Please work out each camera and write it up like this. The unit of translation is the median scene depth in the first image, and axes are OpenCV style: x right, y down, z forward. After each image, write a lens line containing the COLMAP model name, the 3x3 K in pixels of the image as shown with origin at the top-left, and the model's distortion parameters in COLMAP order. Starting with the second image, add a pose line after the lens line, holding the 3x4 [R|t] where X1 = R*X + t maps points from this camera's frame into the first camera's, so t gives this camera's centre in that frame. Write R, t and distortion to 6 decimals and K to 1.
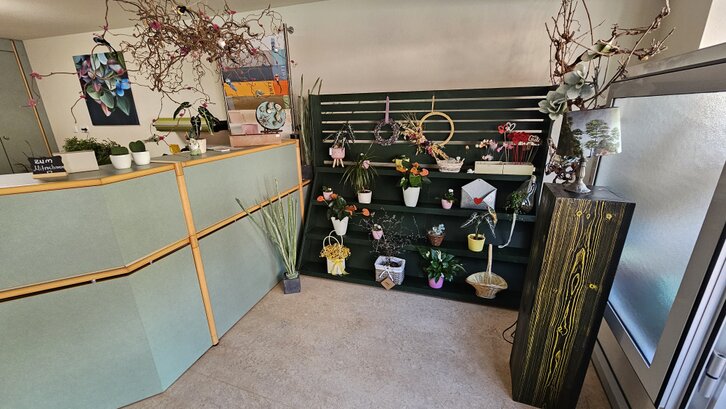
lens RADIAL K [[297.3, 0, 366.0], [0, 297.3, 206.2], [0, 0, 1]] dist [0.000125, 0.000126]
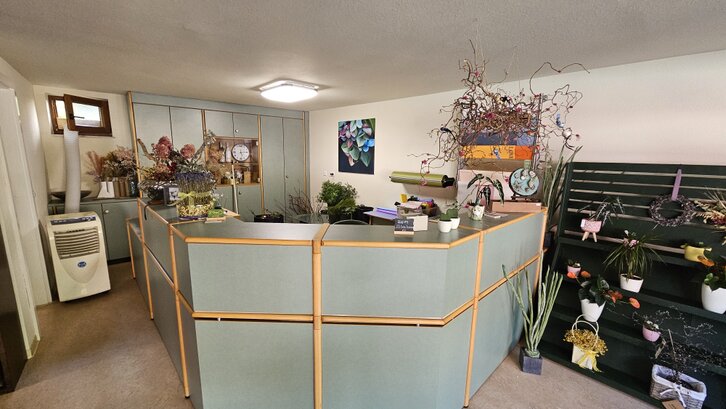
lens RADIAL K [[298.7, 0, 364.7], [0, 298.7, 208.1], [0, 0, 1]] dist [0.000011, 0.000033]
pose [[0.876917, 0.116934, -0.466201, -0.312579], [-0.178204, 0.979923, -0.089411, -0.031746], [0.446386, 0.161485, 0.880149, -0.117237]]
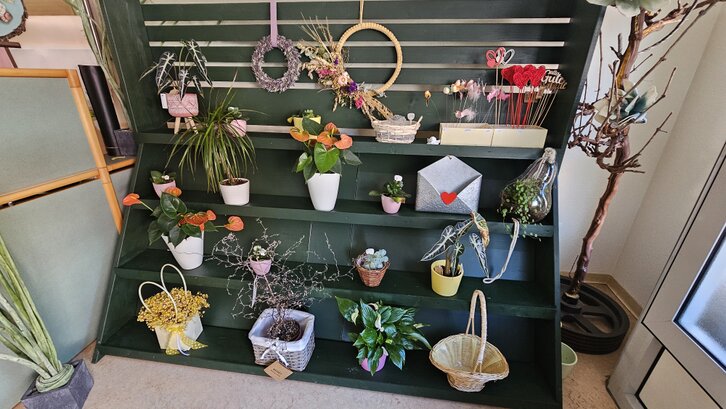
lens RADIAL K [[298.7, 0, 364.7], [0, 298.7, 208.1], [0, 0, 1]] dist [0.000011, 0.000033]
pose [[0.983269, -0.036248, 0.178514, 0.128249], [0.021500, 0.996245, 0.083867, -0.044776], [-0.180884, -0.078626, 0.980357, 0.480391]]
